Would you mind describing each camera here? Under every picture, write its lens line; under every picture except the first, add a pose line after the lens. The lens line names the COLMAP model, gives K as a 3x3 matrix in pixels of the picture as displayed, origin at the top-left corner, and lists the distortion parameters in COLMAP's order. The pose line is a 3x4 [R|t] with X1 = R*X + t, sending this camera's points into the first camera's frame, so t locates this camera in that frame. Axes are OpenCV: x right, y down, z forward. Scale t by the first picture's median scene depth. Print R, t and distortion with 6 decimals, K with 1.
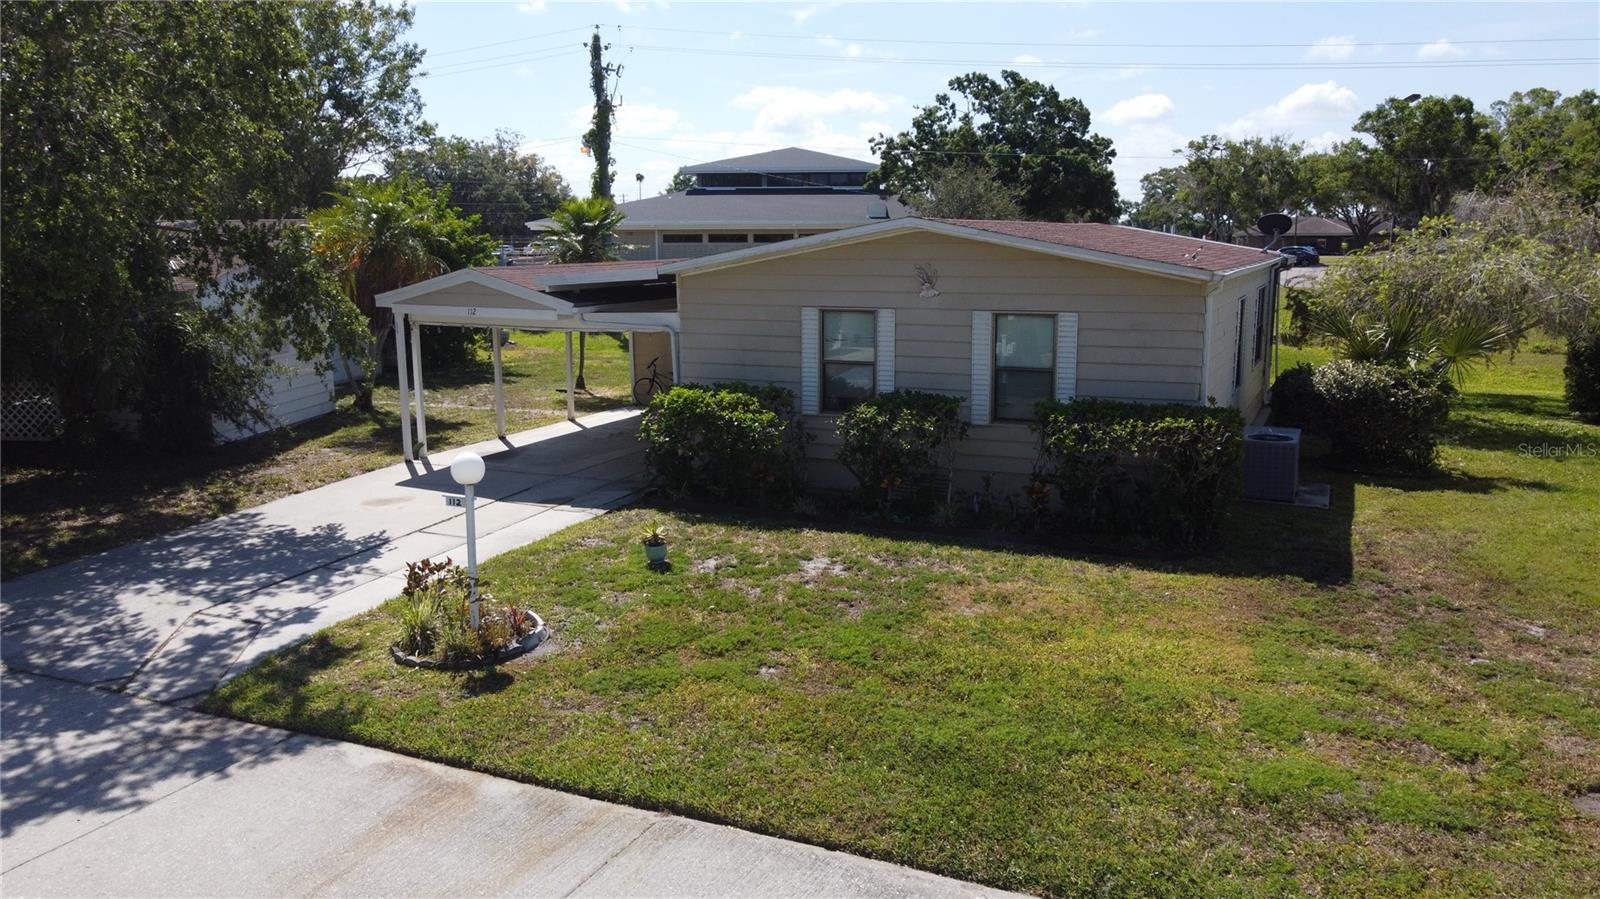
lens RADIAL K [[1224.4, 0, 805.9], [0, 1224.4, 454.4], [0, 0, 1]] dist [0.017455, 0.012329]
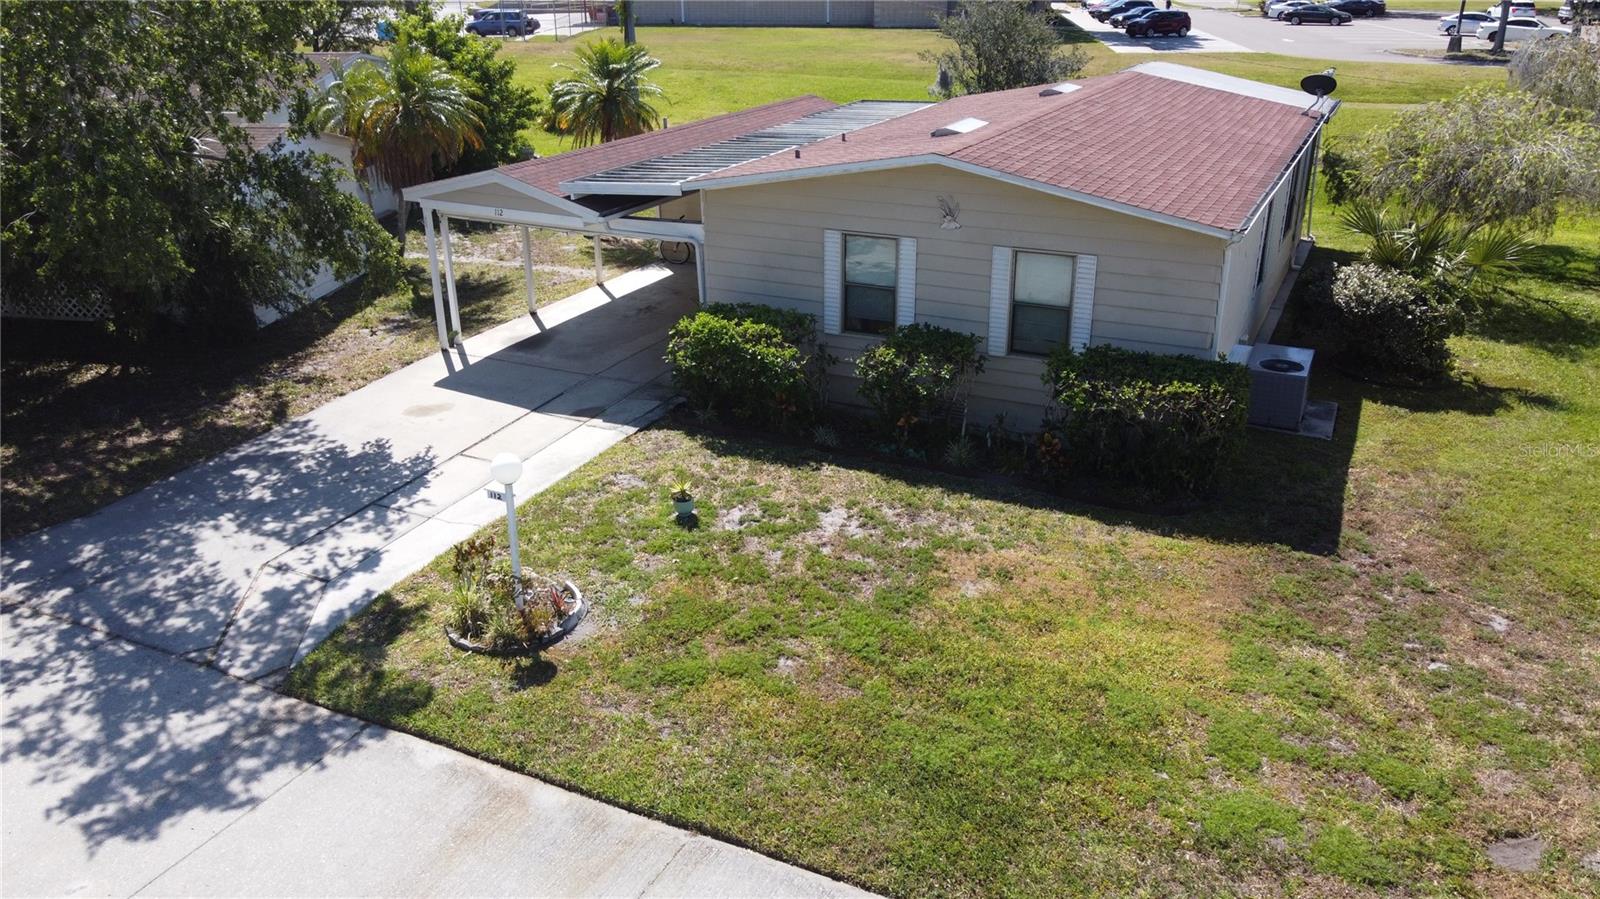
lens RADIAL K [[1224.4, 0, 805.2], [0, 1224.4, 450.7], [0, 0, 1]] dist [0.017455, 0.012329]
pose [[0.999636, 0.011100, -0.024582, 0.009135], [-0.005616, 0.977078, 0.212807, -0.193498], [0.026380, -0.212592, 0.976785, -0.030001]]
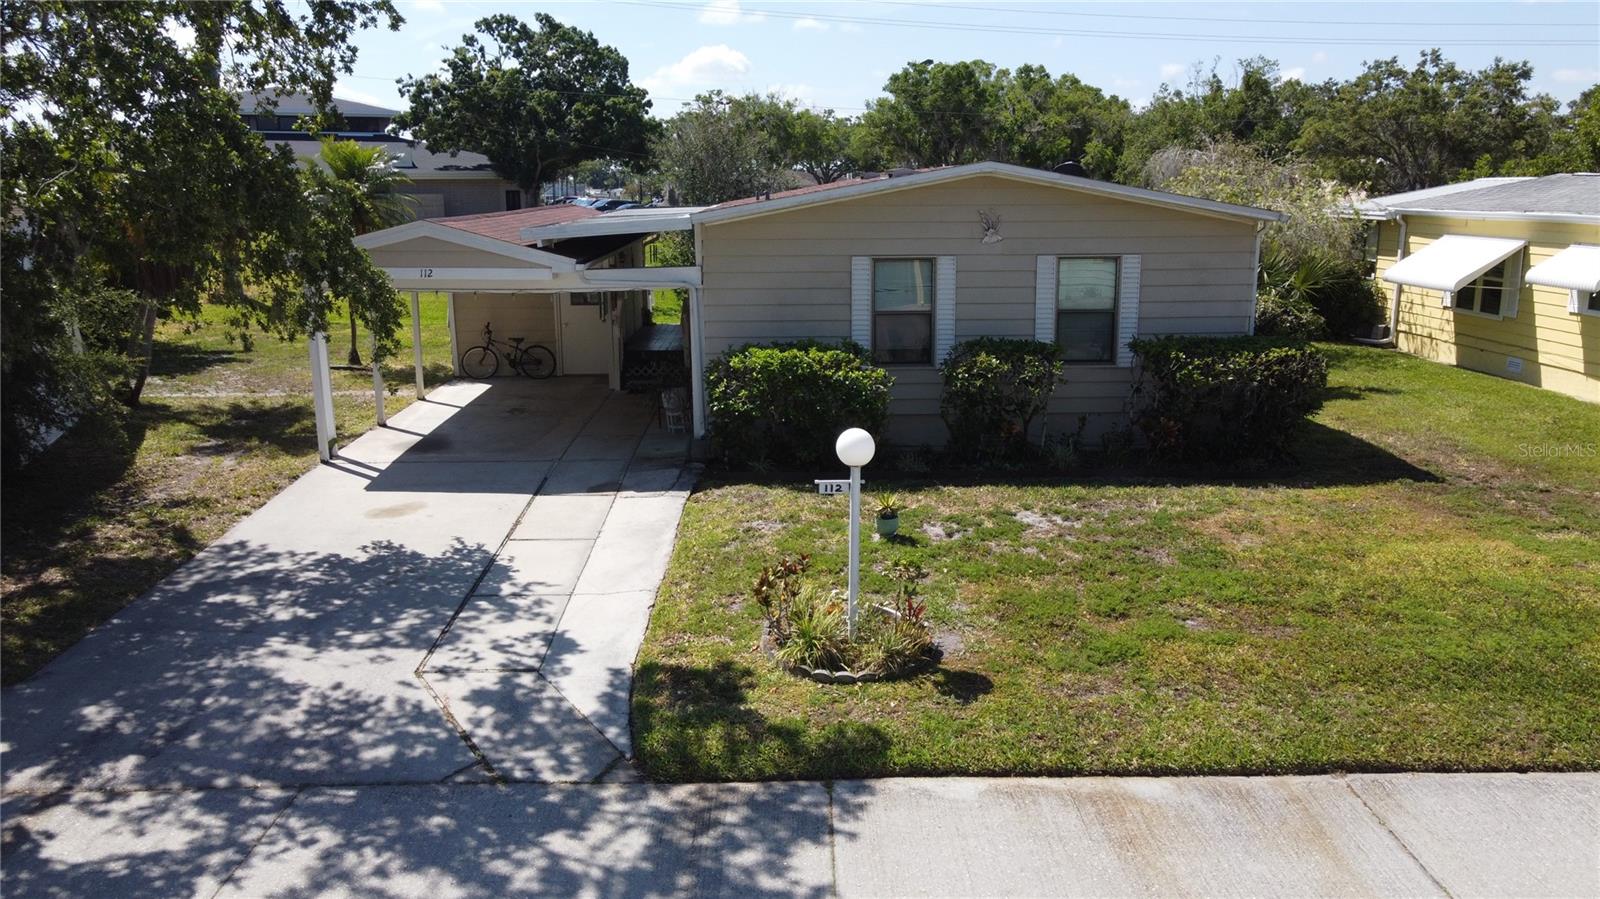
lens RADIAL K [[1224.4, 0, 792.7], [0, 1224.4, 452.8], [0, 0, 1]] dist [0.017455, 0.012329]
pose [[0.901178, -0.091779, 0.423621, -0.568581], [0.076299, 0.995654, 0.053399, -0.028630], [-0.426681, -0.015800, 0.904264, 0.196002]]
